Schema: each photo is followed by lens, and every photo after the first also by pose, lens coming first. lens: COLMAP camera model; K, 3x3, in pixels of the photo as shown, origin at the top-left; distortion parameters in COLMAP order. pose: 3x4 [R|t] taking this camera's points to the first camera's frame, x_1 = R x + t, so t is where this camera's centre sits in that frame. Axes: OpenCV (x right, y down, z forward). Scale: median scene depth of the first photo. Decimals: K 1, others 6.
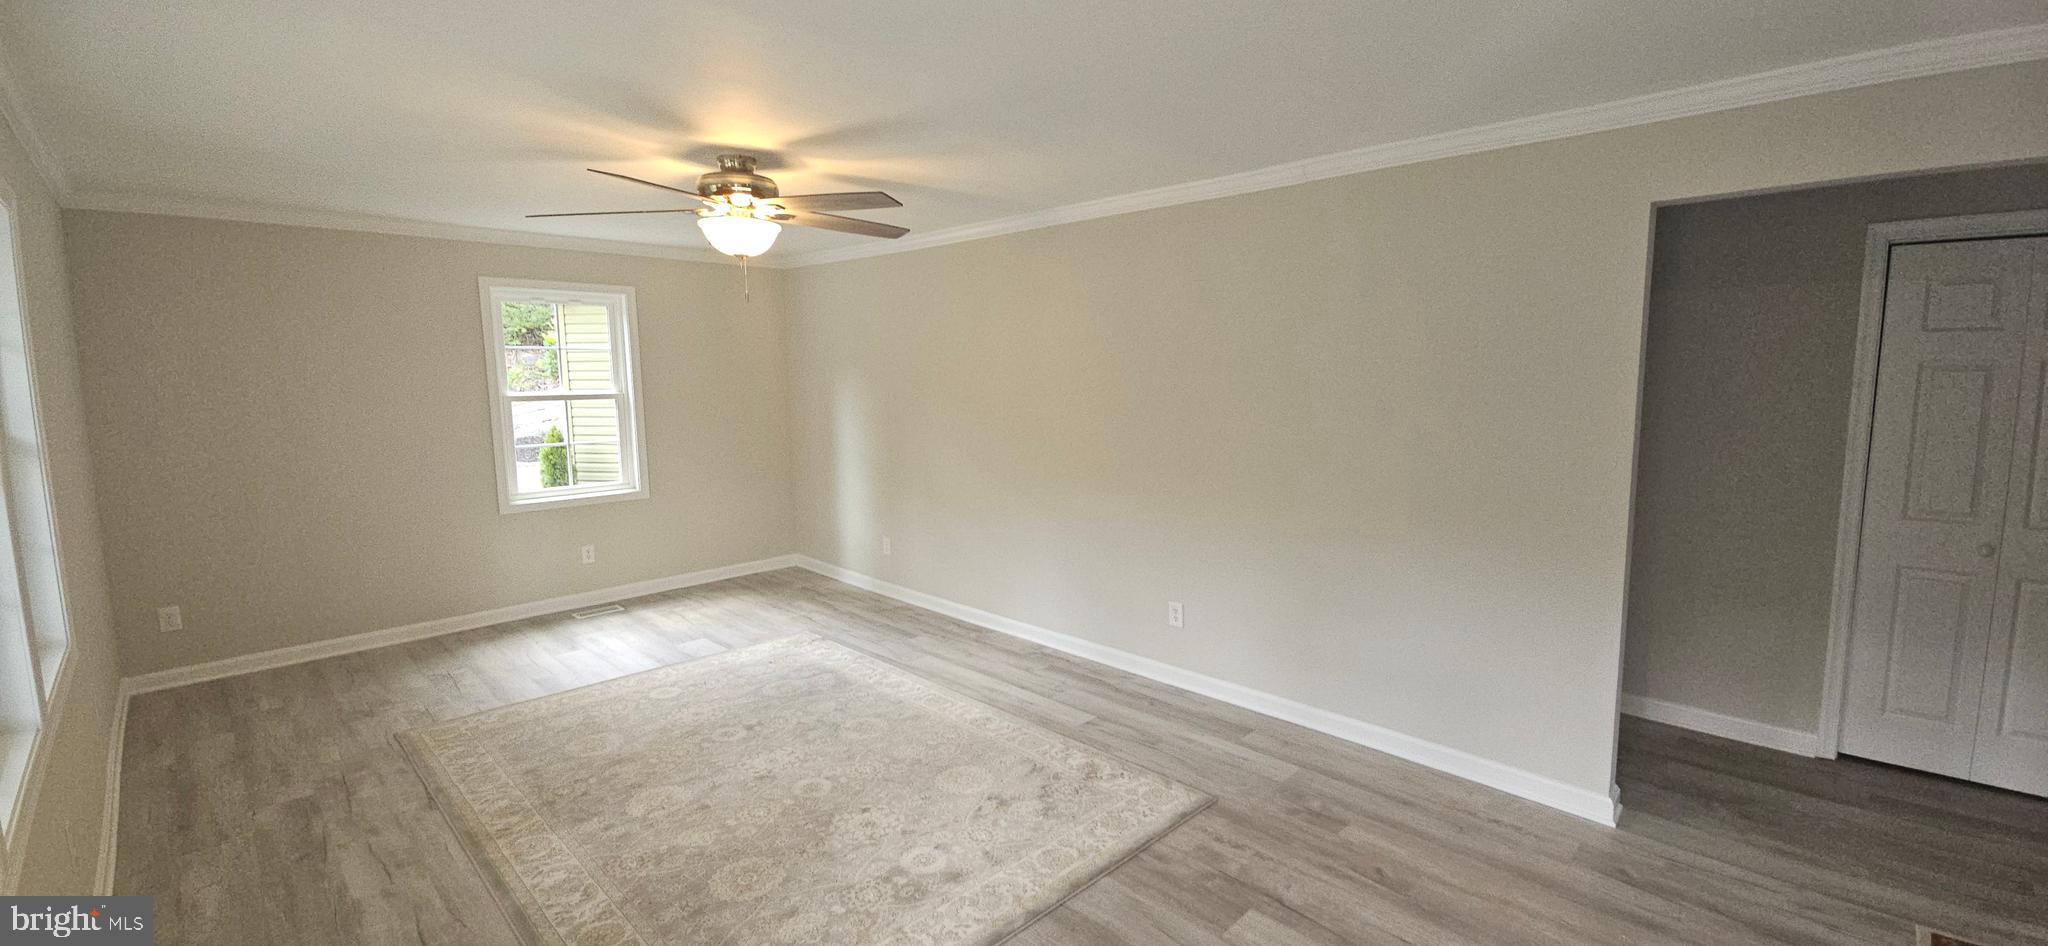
lens RADIAL K [[822.6, 0, 1030.6], [0, 822.6, 469.6], [0, 0, 1]] dist [0.000842, 0.000056]
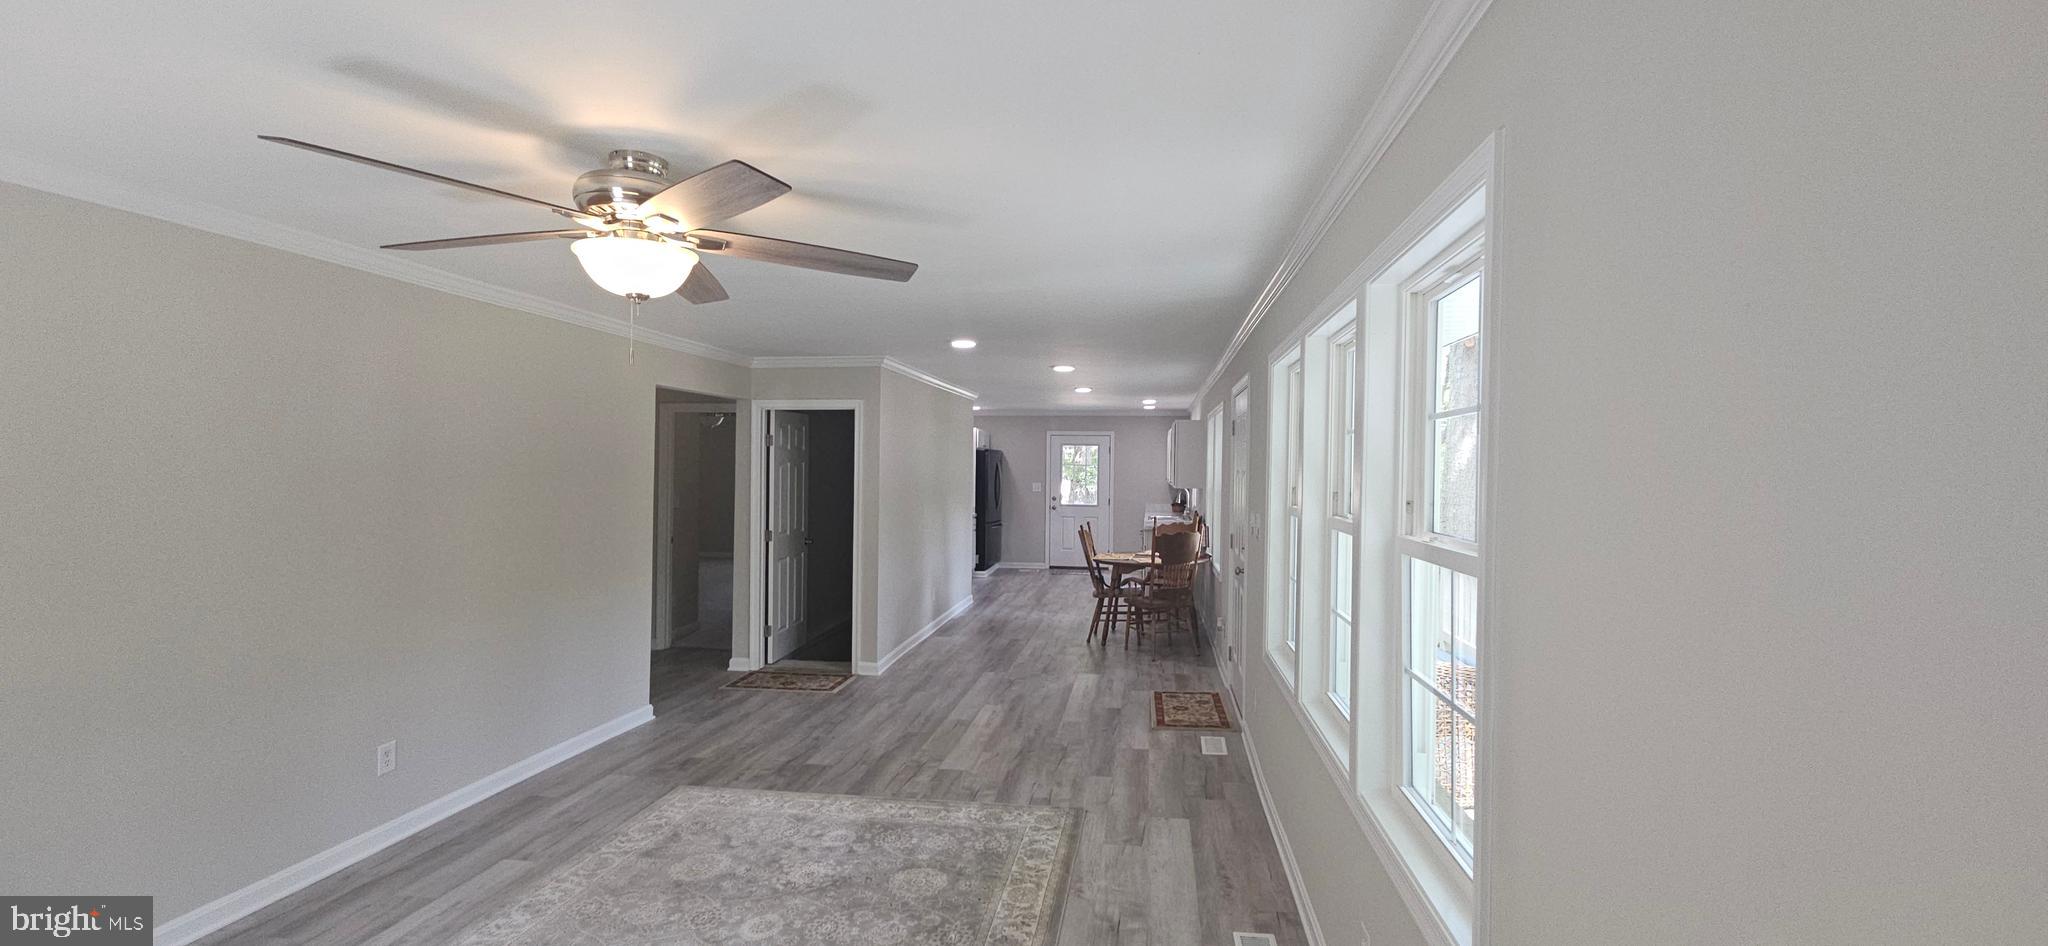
lens RADIAL K [[822.6, 0, 1025.5], [0, 822.6, 471.1], [0, 0, 1]] dist [0.000842, 0.000056]
pose [[-0.576931, 0.000885, 0.816792, -1.079855], [0.095068, 0.993275, 0.066075, -0.130646], [-0.811241, 0.115771, -0.573136, 1.131302]]
